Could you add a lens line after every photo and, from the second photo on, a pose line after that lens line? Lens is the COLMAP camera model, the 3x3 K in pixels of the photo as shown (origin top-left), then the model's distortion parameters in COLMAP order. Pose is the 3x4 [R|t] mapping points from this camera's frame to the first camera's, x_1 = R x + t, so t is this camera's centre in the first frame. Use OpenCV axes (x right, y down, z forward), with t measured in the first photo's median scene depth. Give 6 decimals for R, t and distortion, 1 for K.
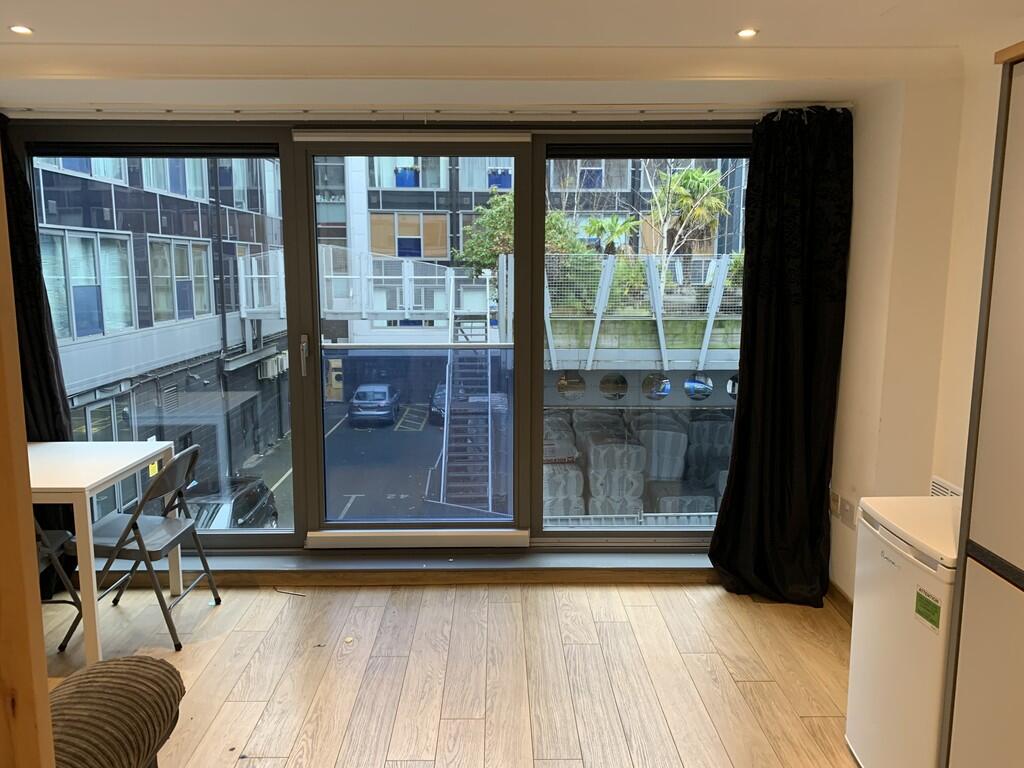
lens RADIAL K [[768.0, 0, 512.0], [0, 768.0, 384.0], [0, 0, 1]] dist [0.071284, -0.115478]
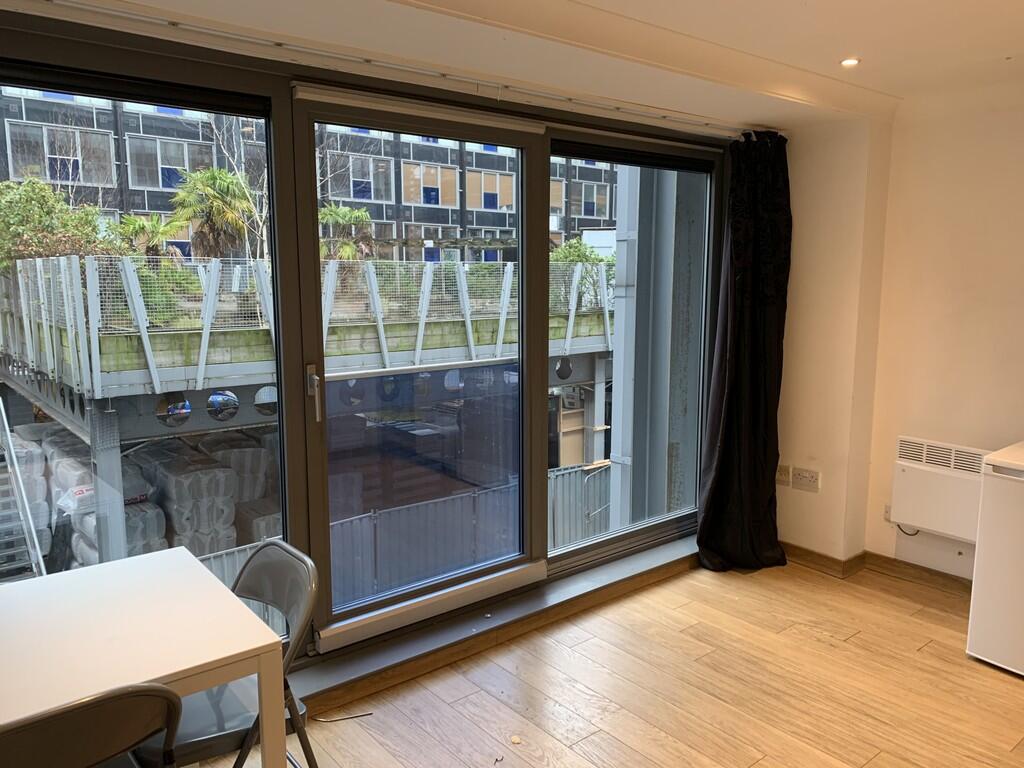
lens RADIAL K [[768.0, 0, 512.0], [0, 768.0, 384.0], [0, 0, 1]] dist [0.071284, -0.115478]
pose [[0.783560, -0.089948, 0.614771, -0.162159], [0.094657, 0.995197, 0.024963, -0.012955], [-0.614064, 0.038632, 0.788310, 0.086972]]
